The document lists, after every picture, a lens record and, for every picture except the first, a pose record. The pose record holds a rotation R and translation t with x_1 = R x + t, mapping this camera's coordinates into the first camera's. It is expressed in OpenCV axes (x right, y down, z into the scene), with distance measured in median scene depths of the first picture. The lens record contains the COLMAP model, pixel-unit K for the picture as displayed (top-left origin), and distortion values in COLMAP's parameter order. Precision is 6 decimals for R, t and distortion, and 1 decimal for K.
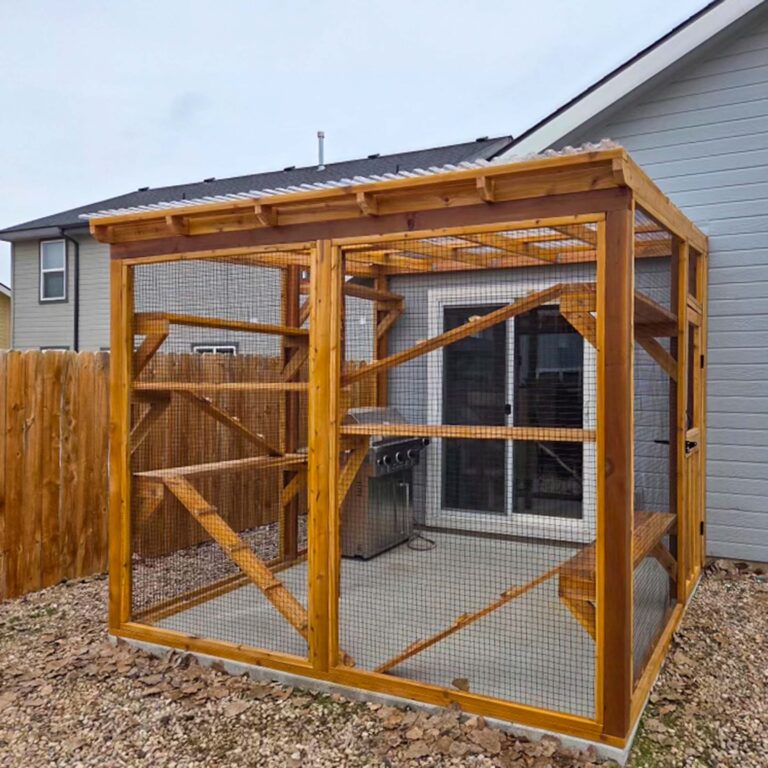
lens RADIAL K [[728.9, 0, 407.1], [0, 728.9, 387.7], [0, 0, 1]] dist [0.050951, 0.000000]
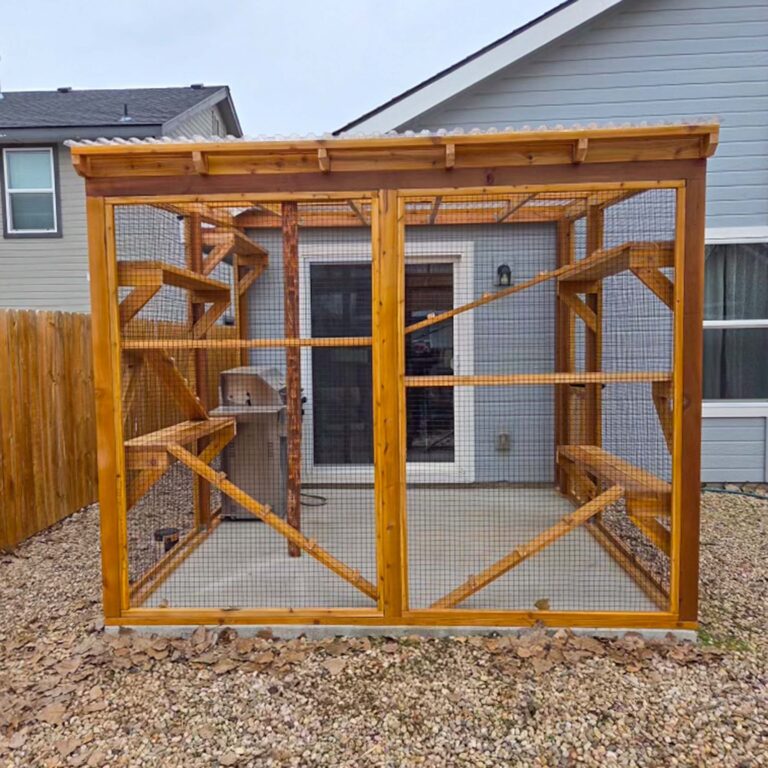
lens RADIAL K [[728.9, 0, 367.1], [0, 728.9, 397.6], [0, 0, 1]] dist [0.050951, 0.000000]
pose [[0.919789, -0.049111, 0.389328, -0.535334], [0.023695, 0.997278, 0.069818, 0.006769], [-0.391697, -0.054993, 0.918449, 0.092538]]
